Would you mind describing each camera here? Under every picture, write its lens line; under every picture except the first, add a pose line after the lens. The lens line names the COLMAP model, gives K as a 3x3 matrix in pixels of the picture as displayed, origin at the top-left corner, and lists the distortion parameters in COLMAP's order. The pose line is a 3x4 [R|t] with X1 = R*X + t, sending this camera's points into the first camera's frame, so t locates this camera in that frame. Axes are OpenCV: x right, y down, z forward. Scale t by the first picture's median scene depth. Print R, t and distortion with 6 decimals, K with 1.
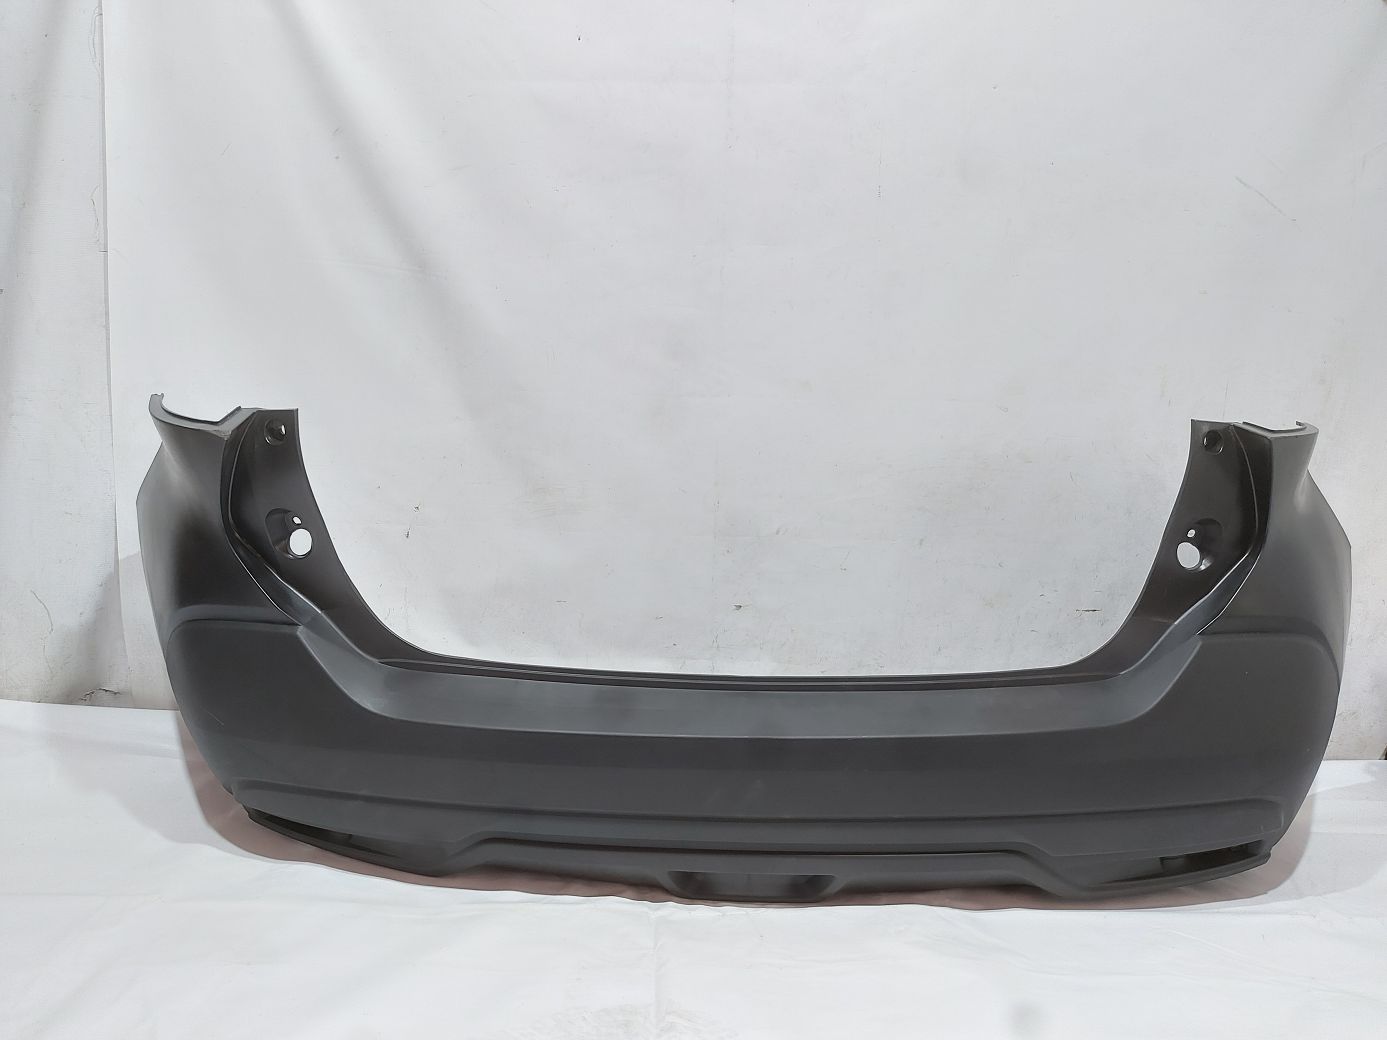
lens RADIAL K [[1019.1, 0, 688.1], [0, 1019.1, 525.5], [0, 0, 1]] dist [0.026808, -0.053408]
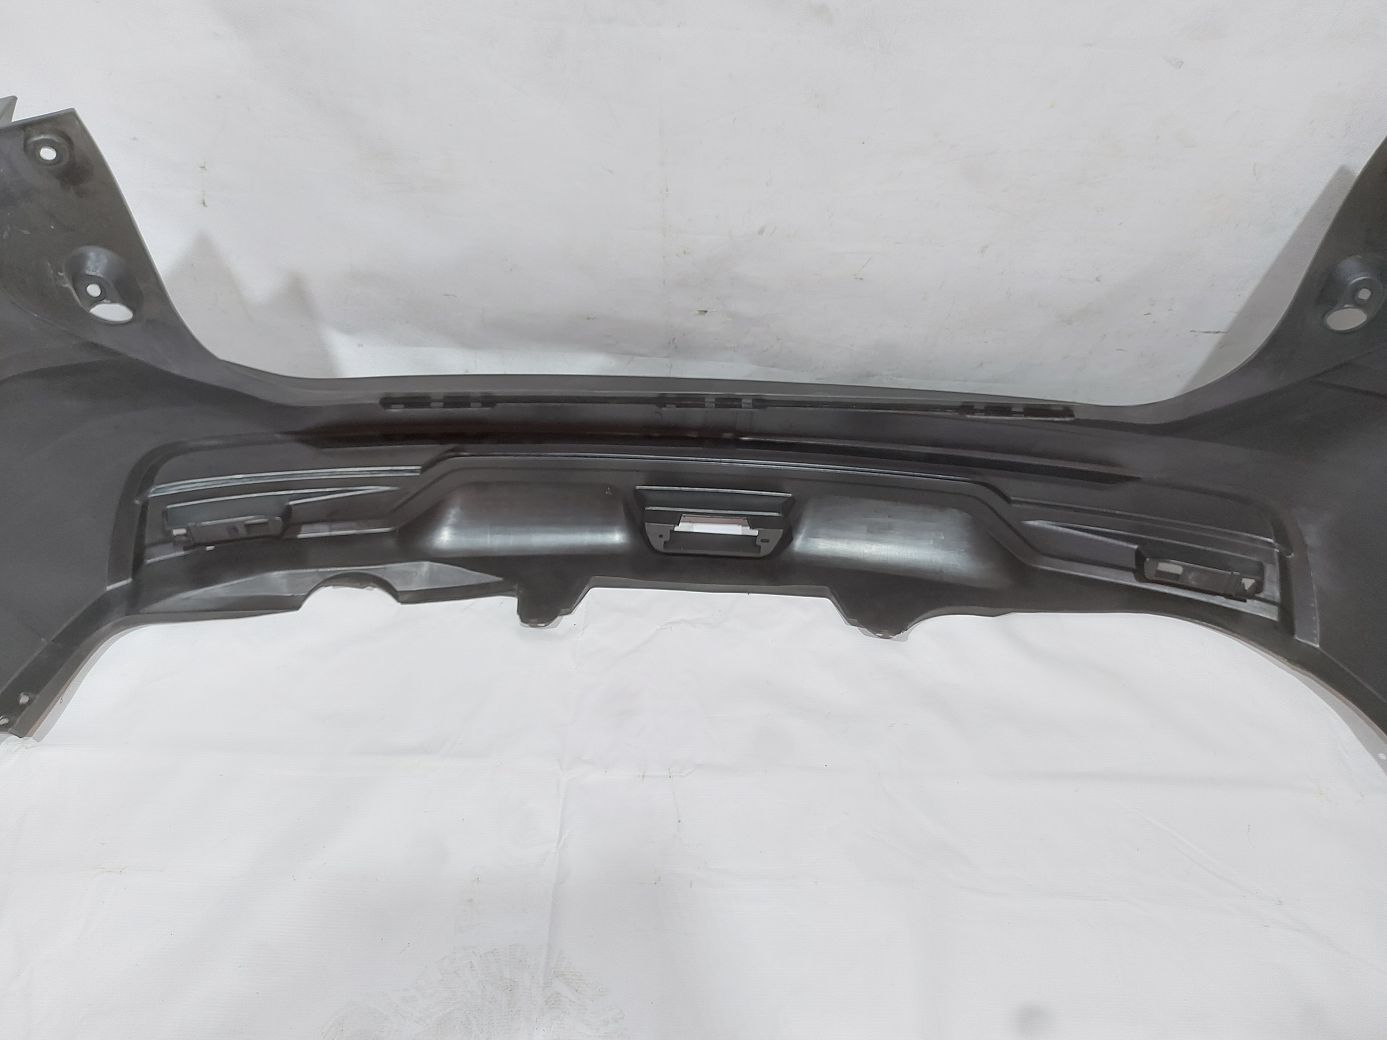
lens RADIAL K [[1019.1, 0, 693.8], [0, 1019.1, 524.1], [0, 0, 1]] dist [0.026808, -0.053408]
pose [[0.997653, 0.050293, -0.046475, 0.089298], [-0.002209, 0.701973, 0.712200, -0.337882], [0.068443, -0.710426, 0.700436, 0.433551]]
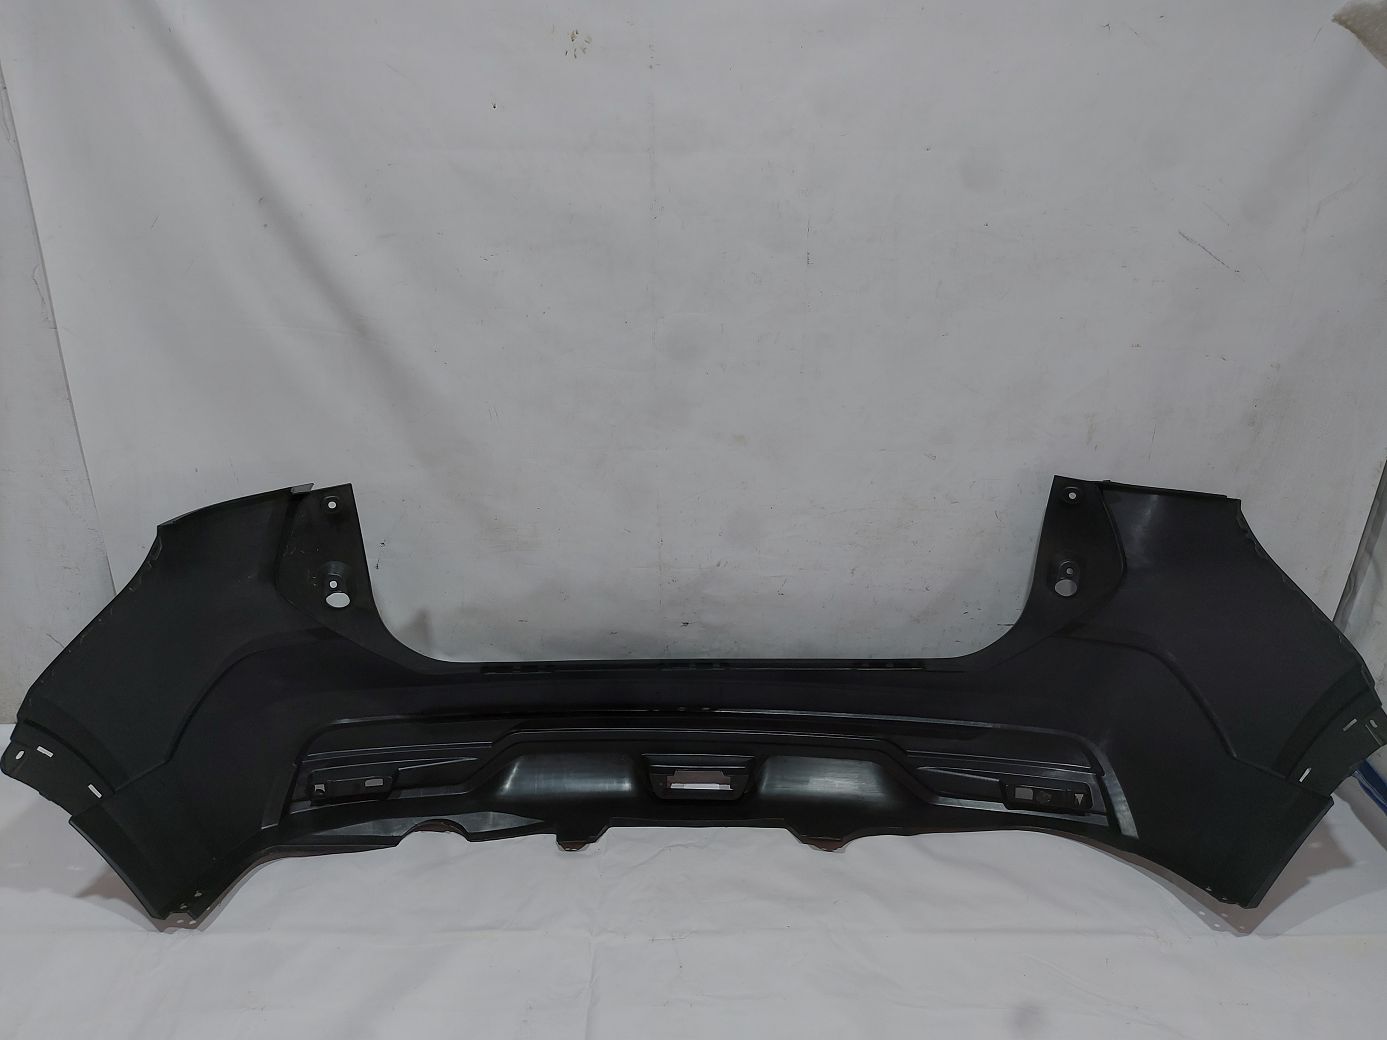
lens RADIAL K [[1019.1, 0, 696.9], [0, 1019.1, 517.0], [0, 0, 1]] dist [0.026808, -0.053408]
pose [[0.999242, -0.010181, -0.037572, 0.111488], [0.019707, 0.964676, 0.262702, -0.338751], [0.033570, -0.263243, 0.964145, -0.021618]]
